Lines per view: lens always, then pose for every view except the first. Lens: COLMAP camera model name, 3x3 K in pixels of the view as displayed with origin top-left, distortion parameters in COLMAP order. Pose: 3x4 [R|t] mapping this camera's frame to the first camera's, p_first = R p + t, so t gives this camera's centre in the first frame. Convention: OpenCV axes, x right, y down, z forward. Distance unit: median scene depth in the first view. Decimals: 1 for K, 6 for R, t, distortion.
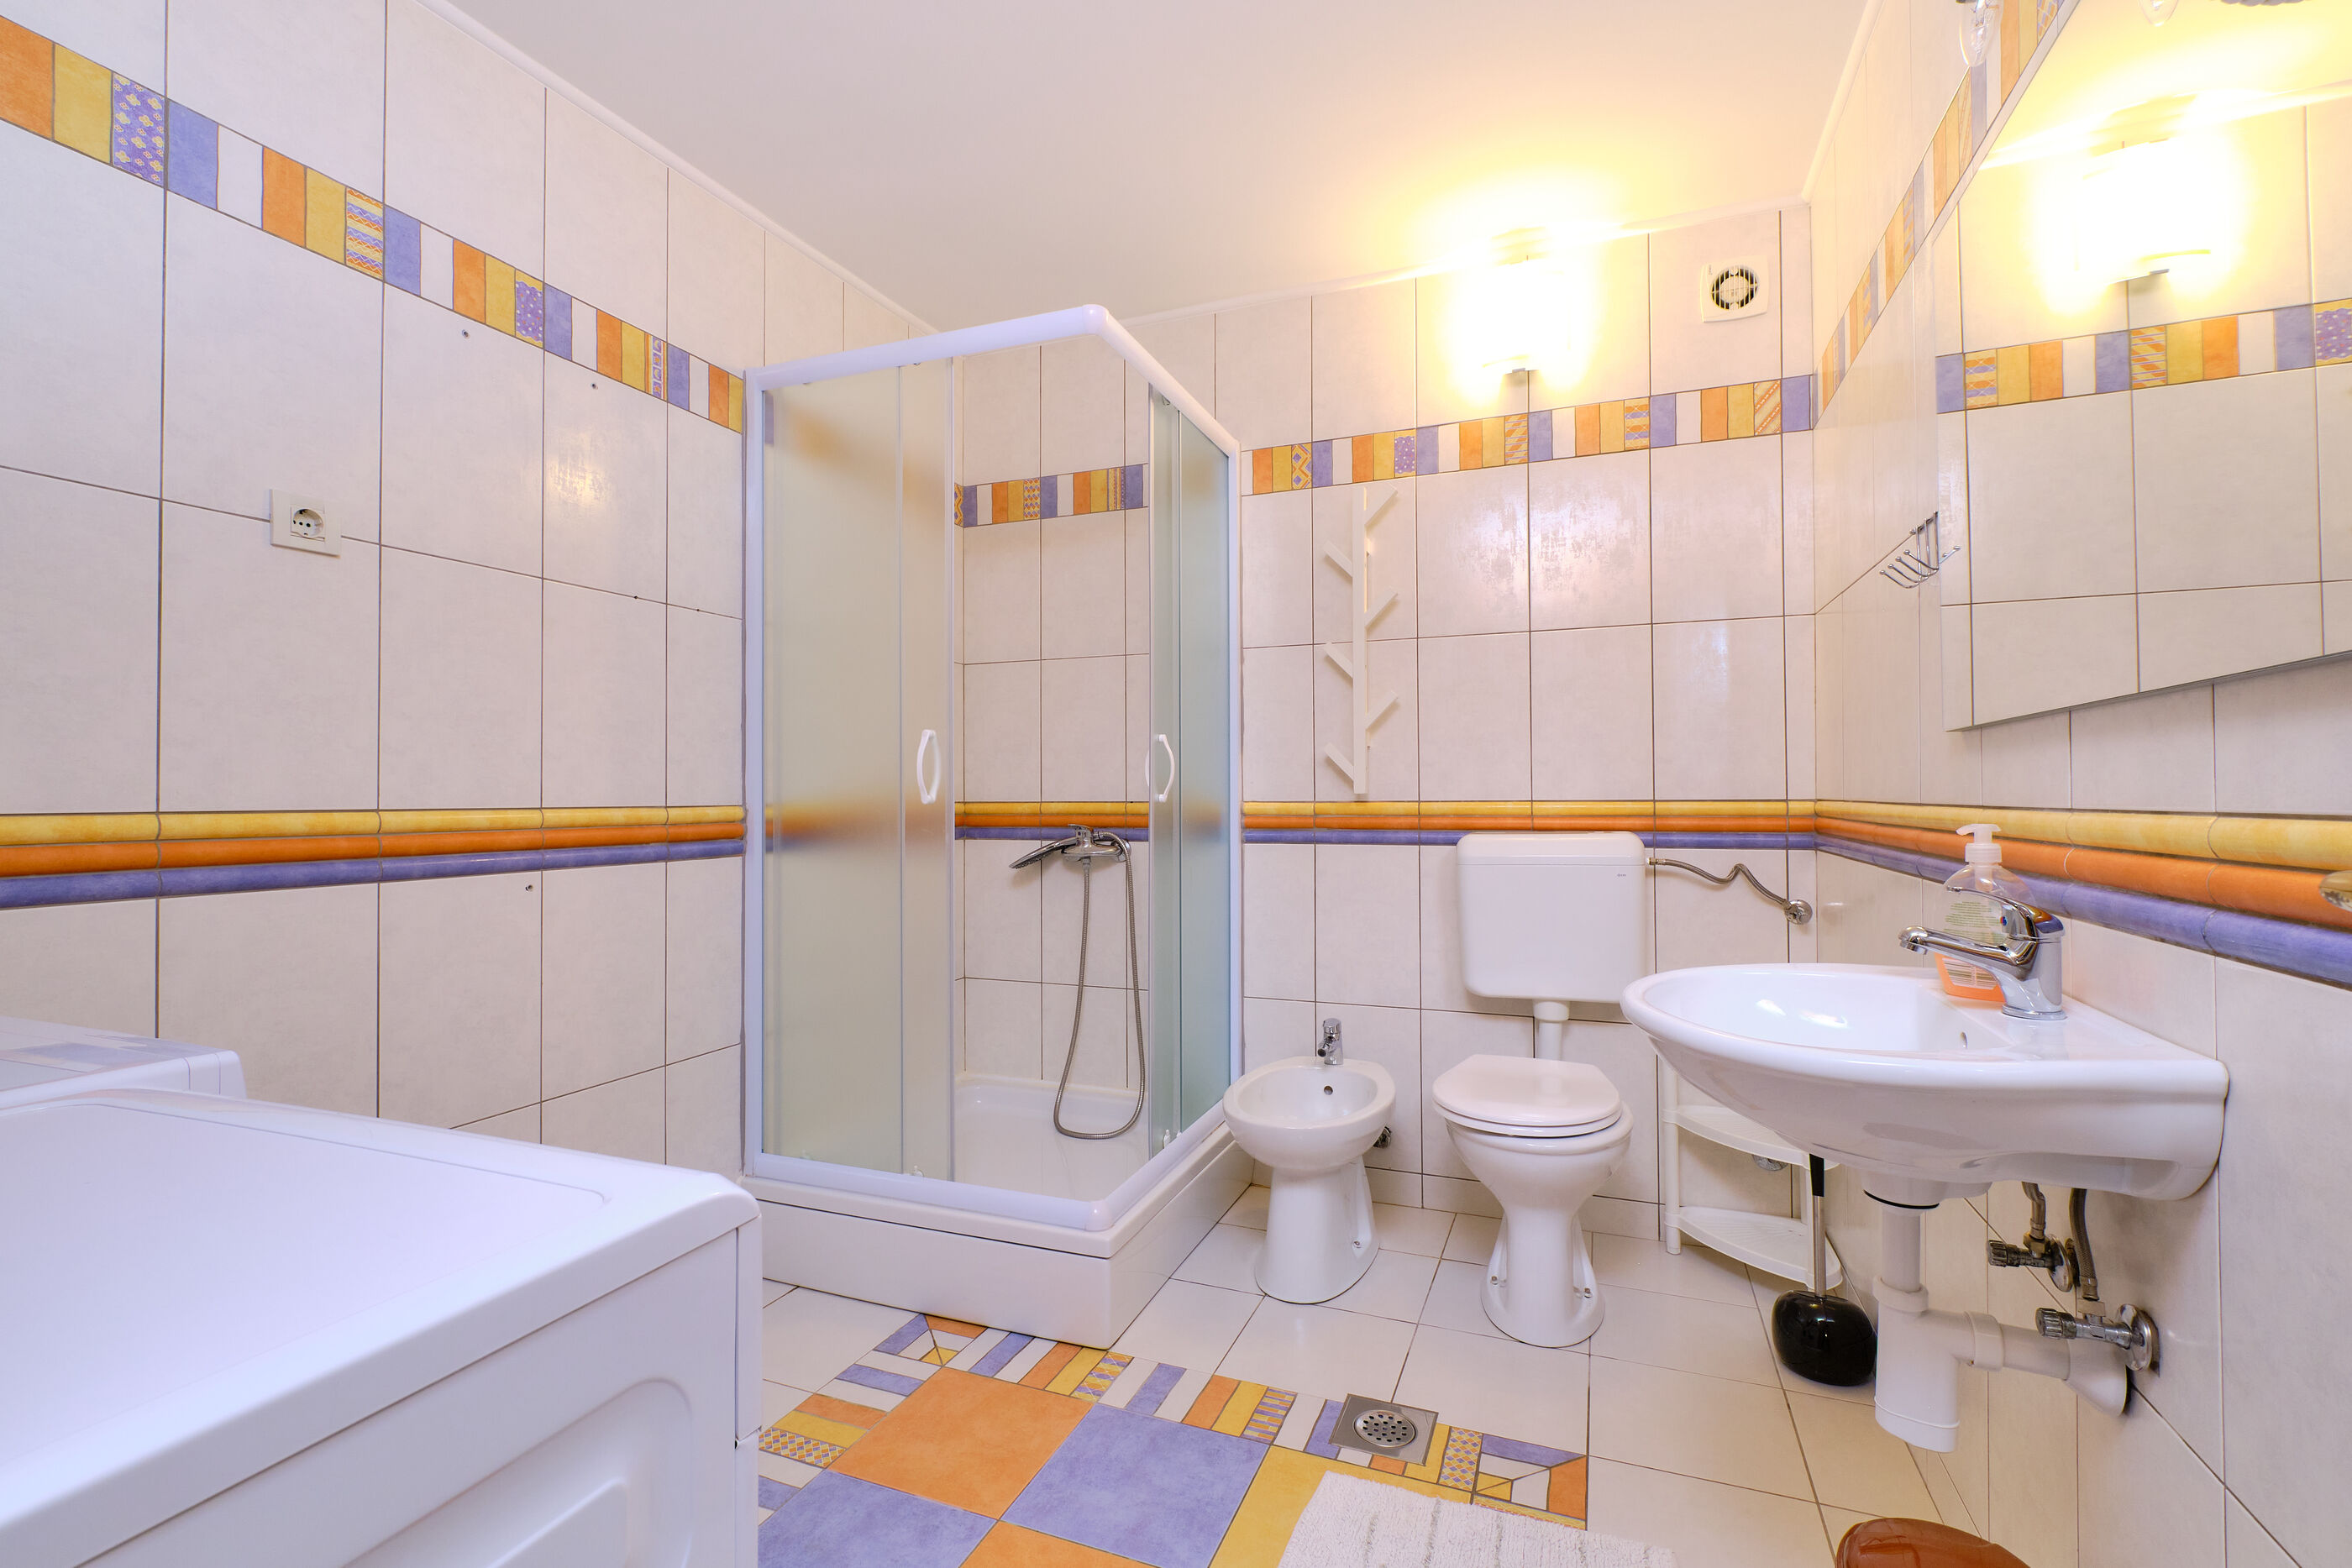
lens RADIAL K [[1040.4, 0, 1182.5], [0, 1040.4, 778.8], [0, 0, 1]] dist [-0.001219, -0.000386]
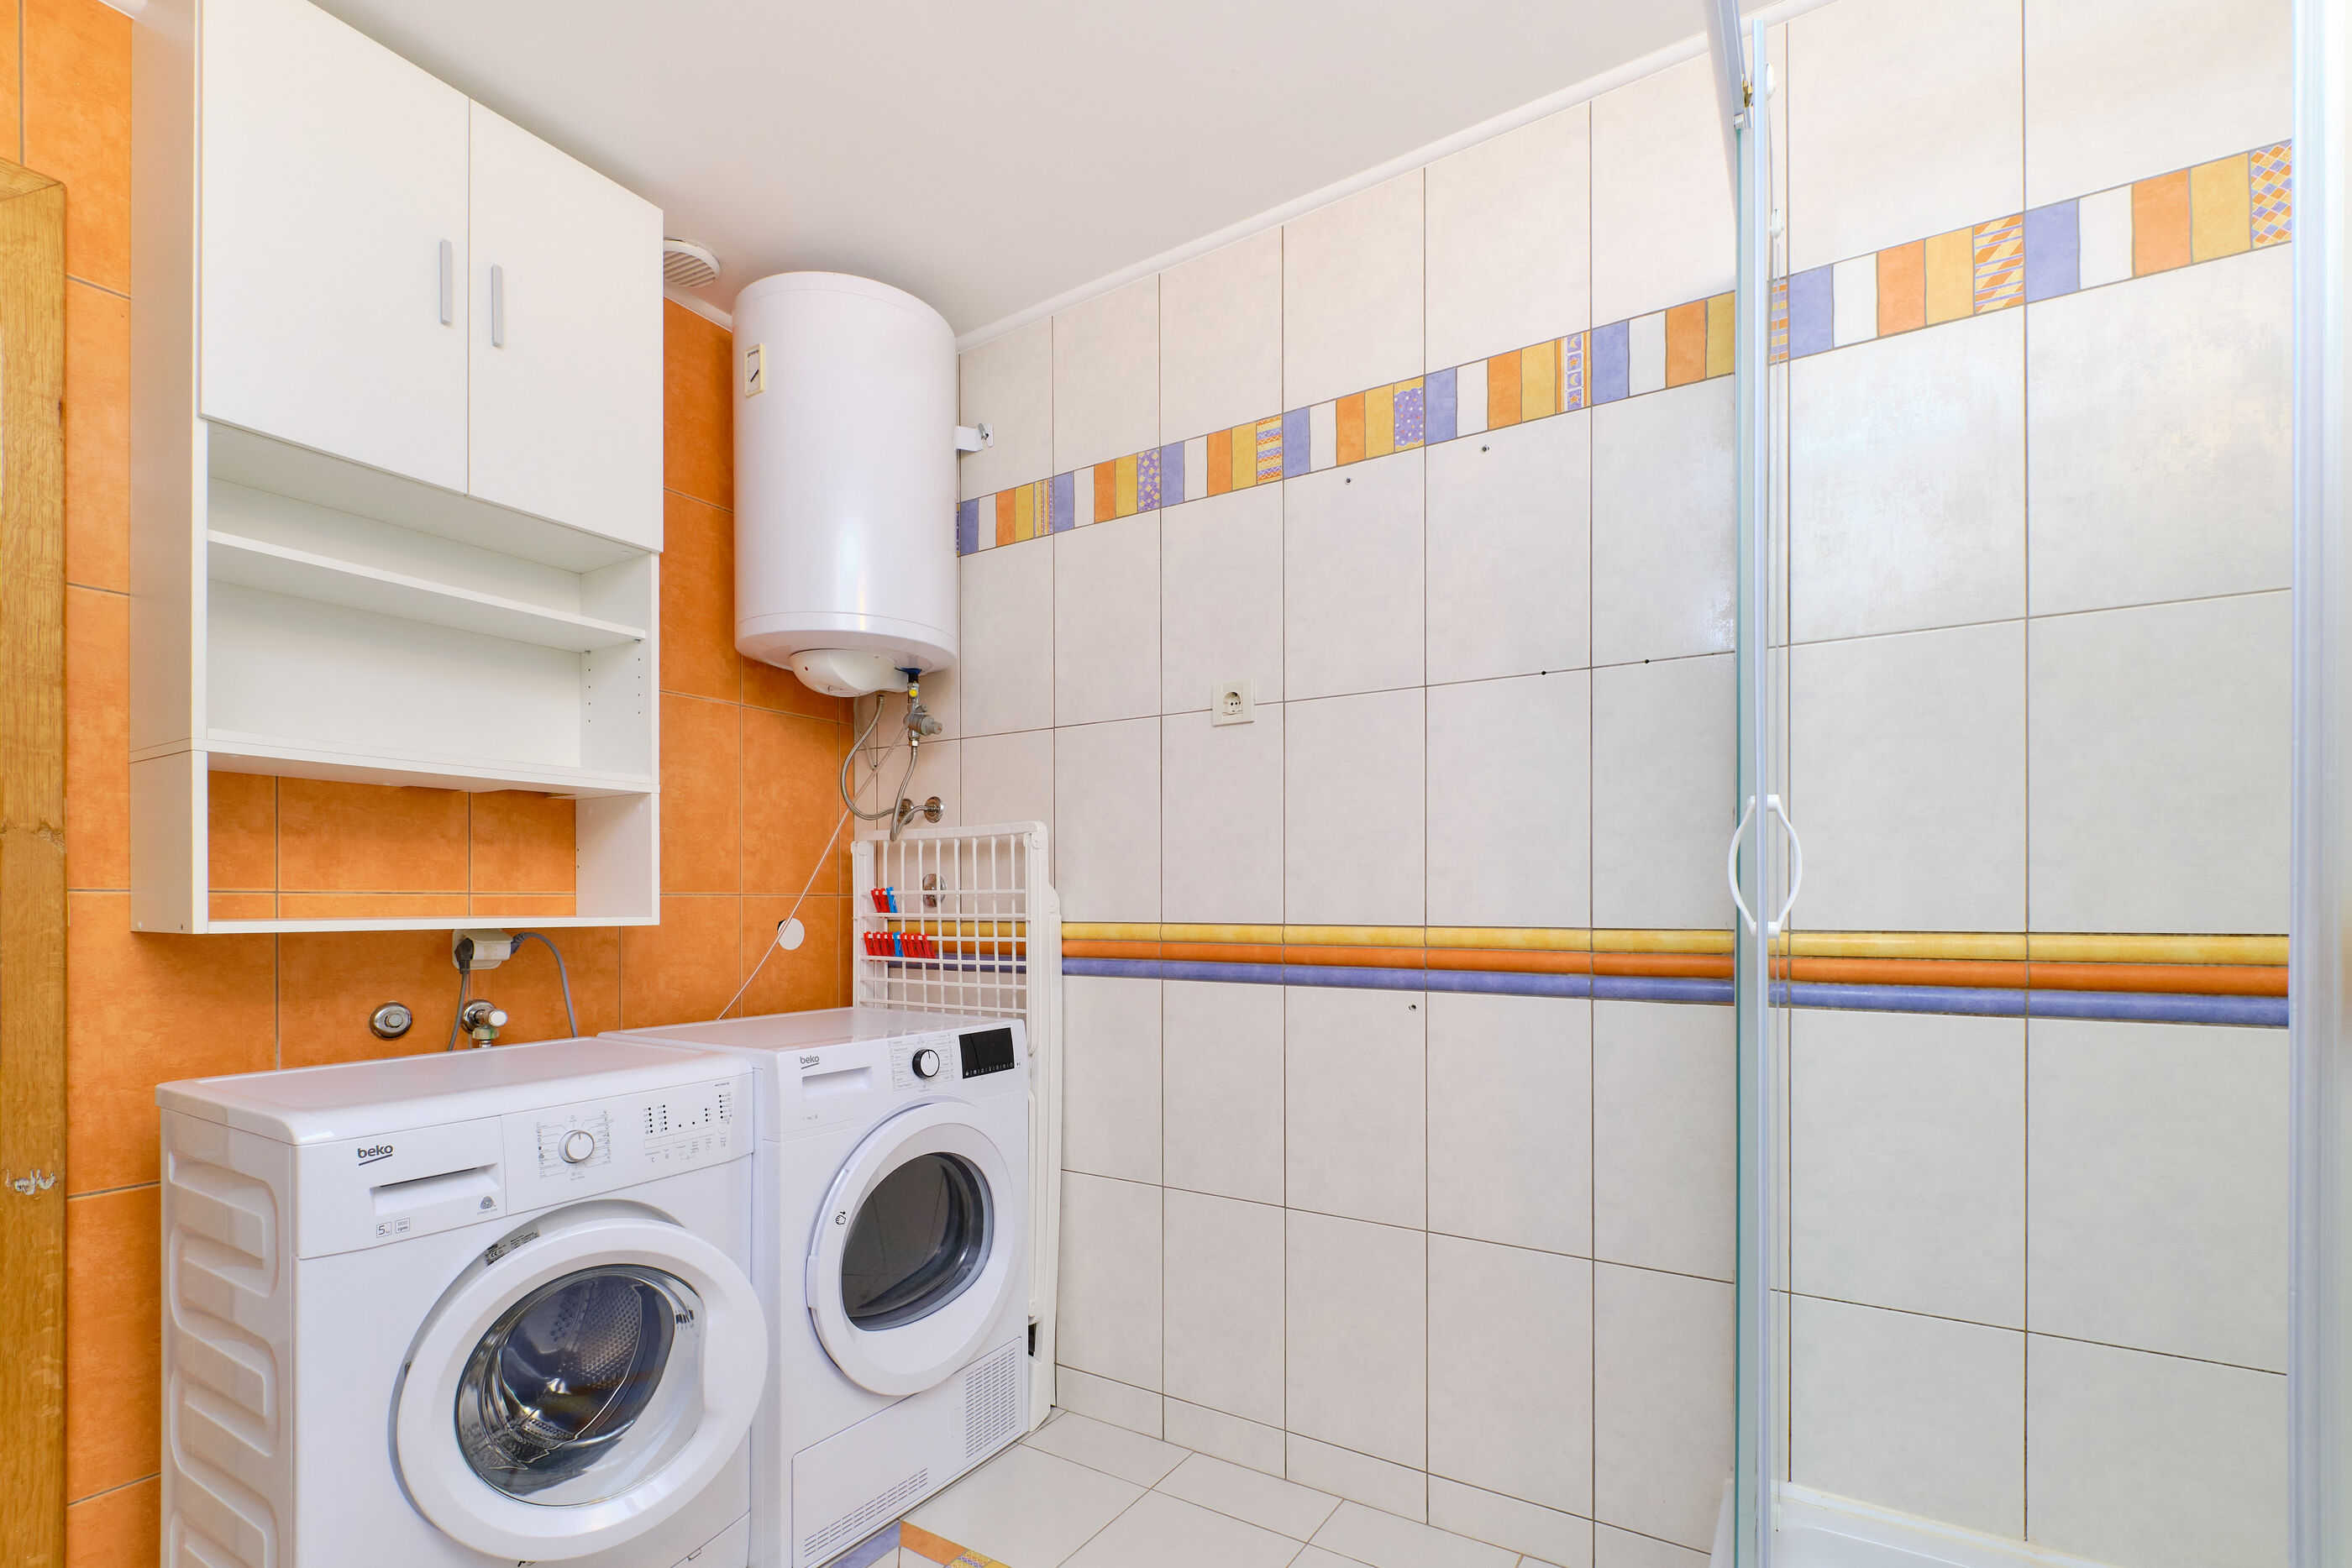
lens RADIAL K [[1045.5, 0, 1180.4], [0, 1045.5, 915.5], [0, 0, 1]] dist [-0.000514, -0.000243]
pose [[-0.179524, 0.003471, -0.983748, 0.365002], [0.010291, 0.999946, 0.001650, 0.013987], [0.983700, -0.009828, -0.179550, 0.931680]]
